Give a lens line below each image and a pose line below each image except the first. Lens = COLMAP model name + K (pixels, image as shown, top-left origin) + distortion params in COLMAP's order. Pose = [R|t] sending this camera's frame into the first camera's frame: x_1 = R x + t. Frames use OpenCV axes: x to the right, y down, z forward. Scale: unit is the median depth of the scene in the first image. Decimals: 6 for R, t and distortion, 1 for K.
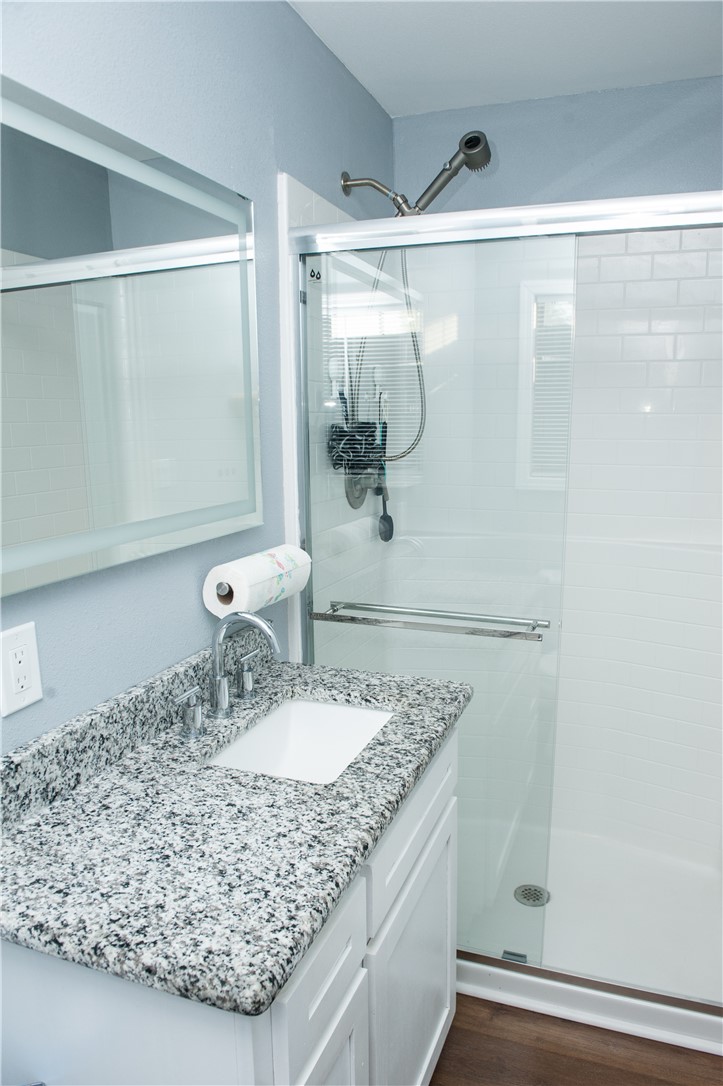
lens RADIAL K [[736.0, 0, 389.5], [0, 736.0, 542.9], [0, 0, 1]] dist [-0.044217, -0.014937]
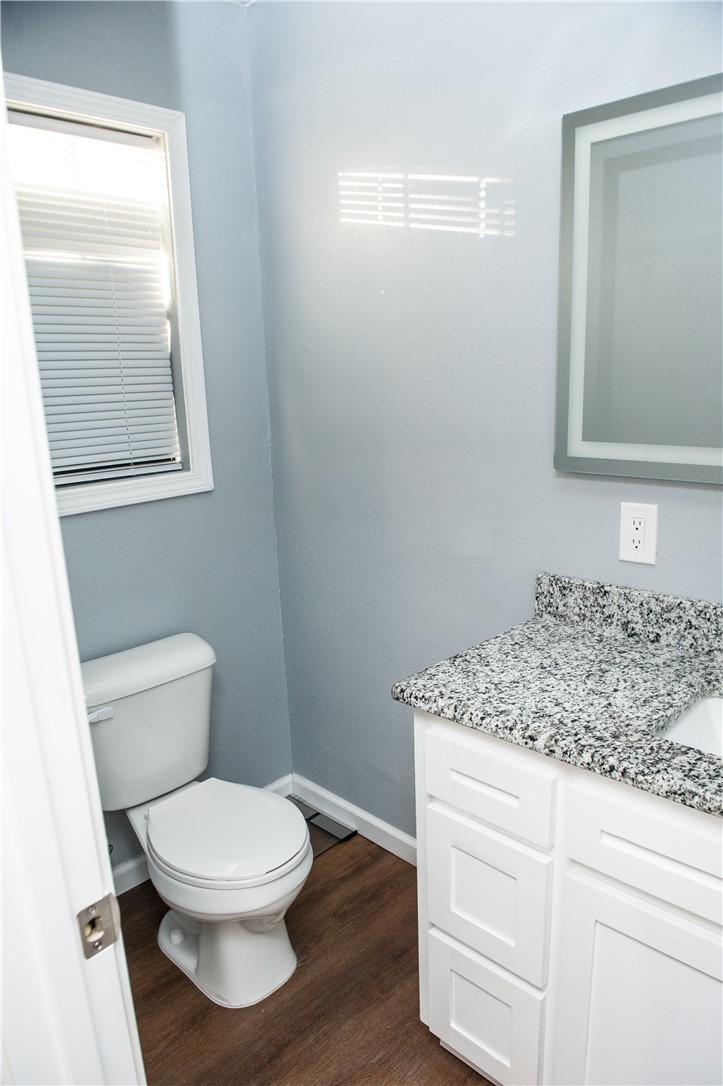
lens RADIAL K [[736.0, 0, 381.4], [0, 736.0, 559.4], [0, 0, 1]] dist [-0.044217, -0.014937]
pose [[-0.391738, 0.244454, -0.887008, 0.899685], [-0.121960, 0.941756, 0.313404, -0.152567], [0.911958, 0.230952, -0.339108, 1.003202]]
